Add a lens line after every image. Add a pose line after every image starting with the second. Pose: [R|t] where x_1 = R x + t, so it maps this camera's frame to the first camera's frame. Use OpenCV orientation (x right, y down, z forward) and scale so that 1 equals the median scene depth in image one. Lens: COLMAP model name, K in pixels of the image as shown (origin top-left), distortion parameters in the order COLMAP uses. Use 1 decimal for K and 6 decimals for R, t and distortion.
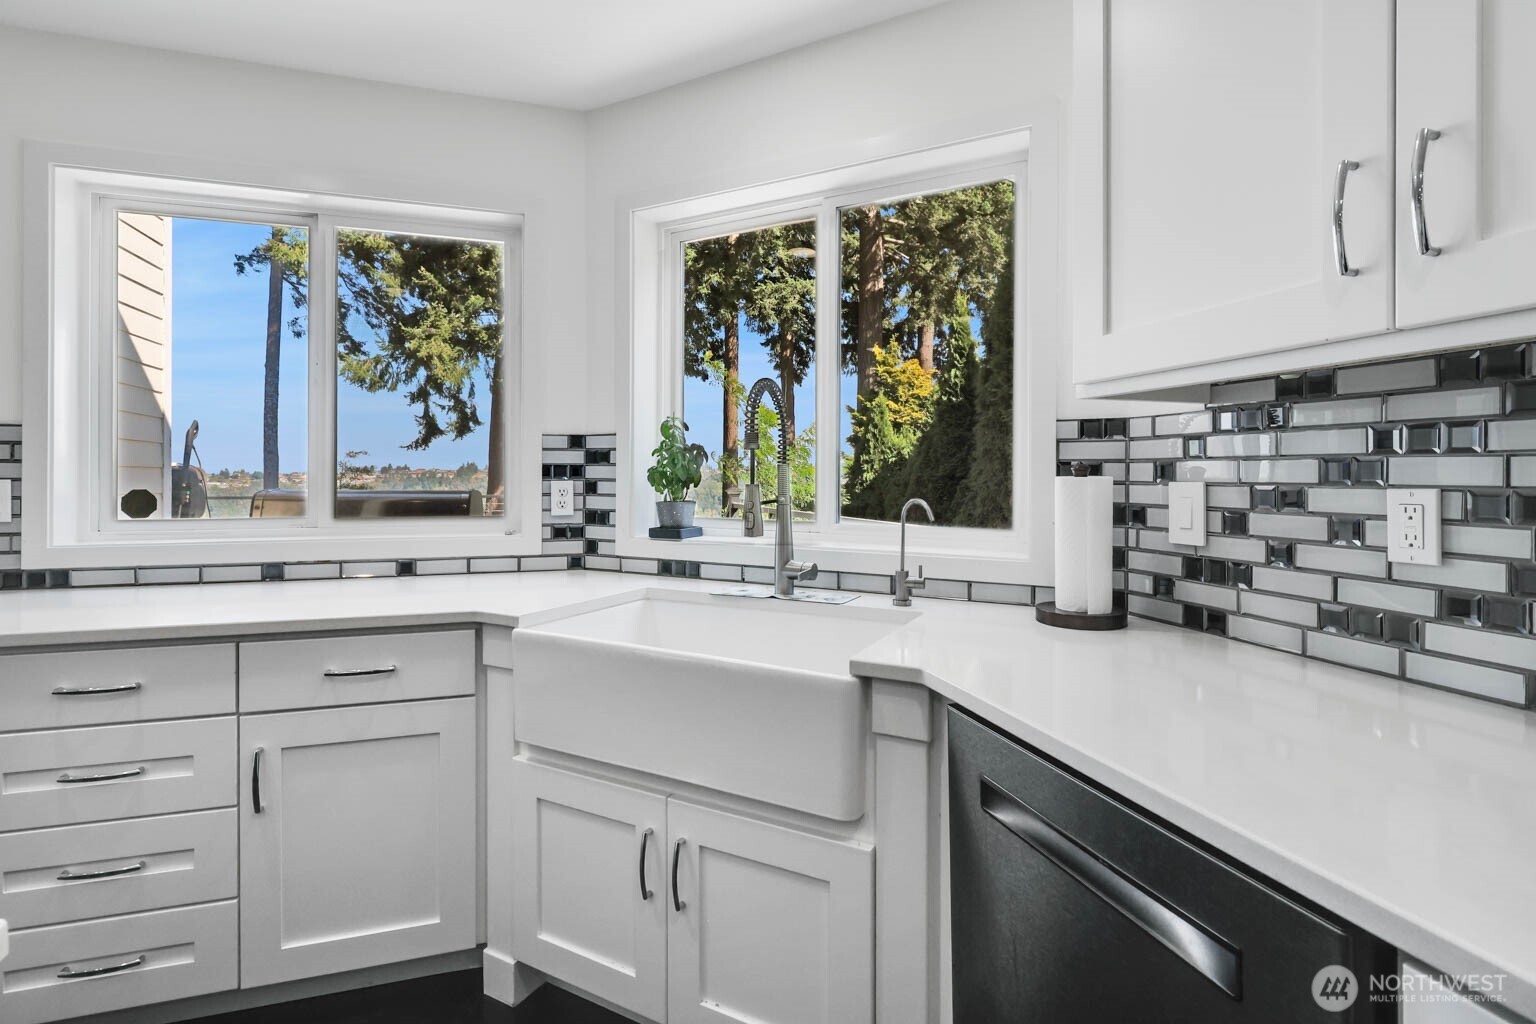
lens RADIAL K [[722.6, 0, 774.3], [0, 722.6, 474.8], [0, 0, 1]] dist [0.000906, 0.000242]
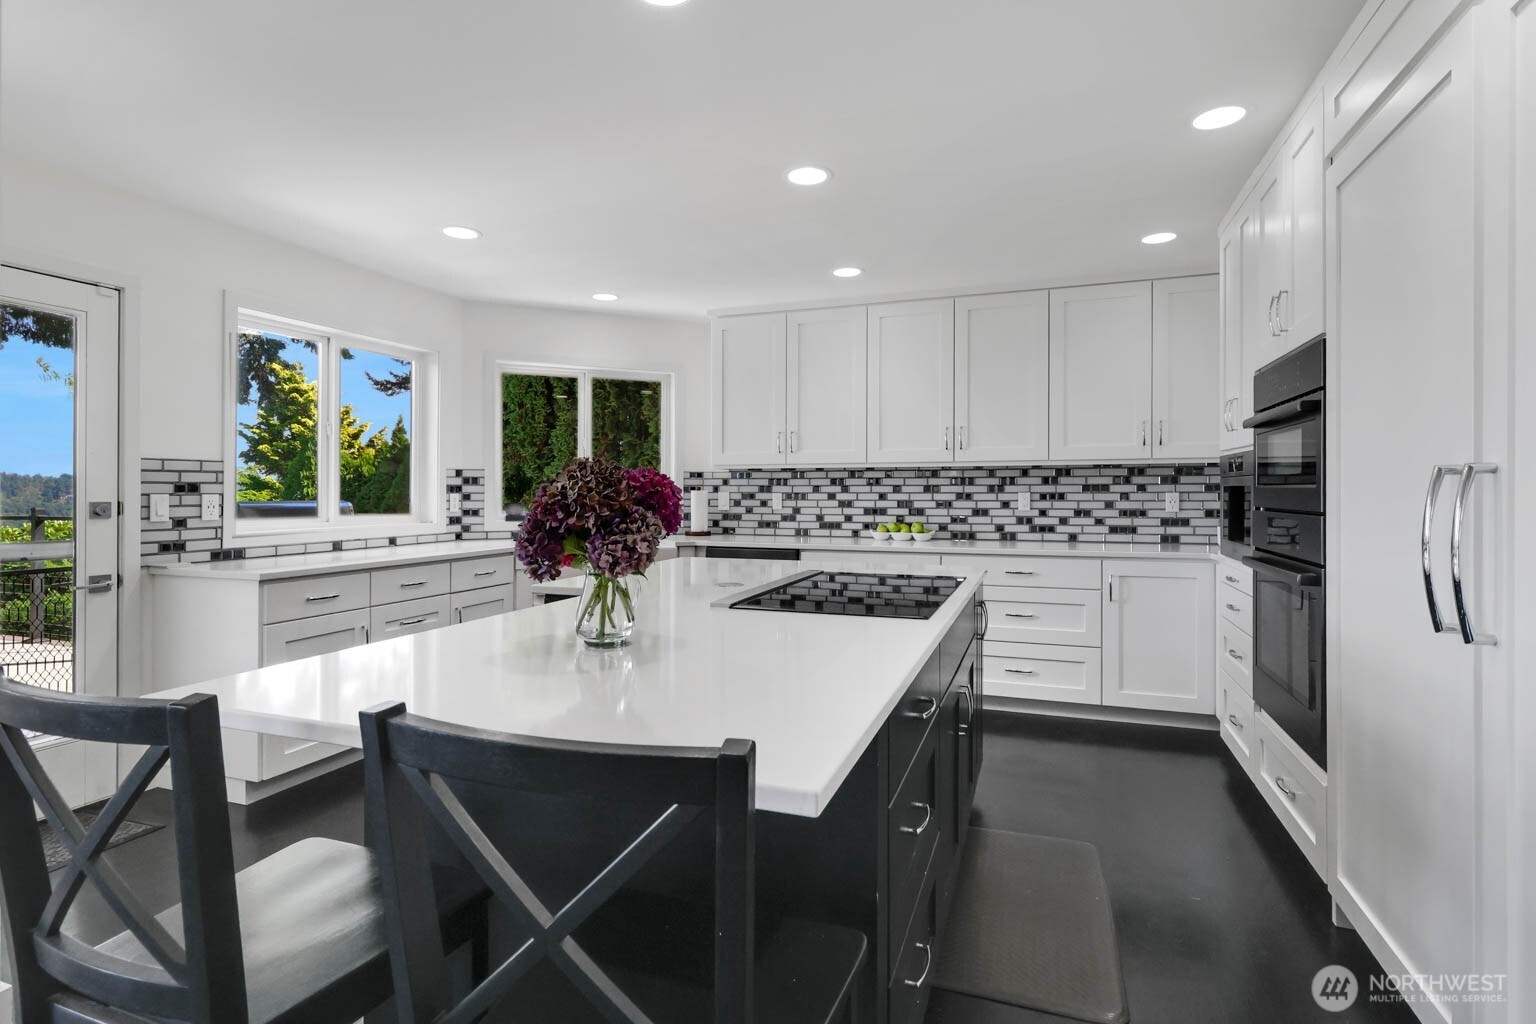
lens RADIAL K [[727.4, 0, 772.5], [0, 727.4, 504.9], [0, 0, 1]] dist [-0.000238, 0.000068]
pose [[0.602685, -0.018133, 0.797773, -2.123284], [0.000958, 0.999758, 0.022000, -0.005500], [-0.797979, -0.012495, 0.602556, -1.322590]]
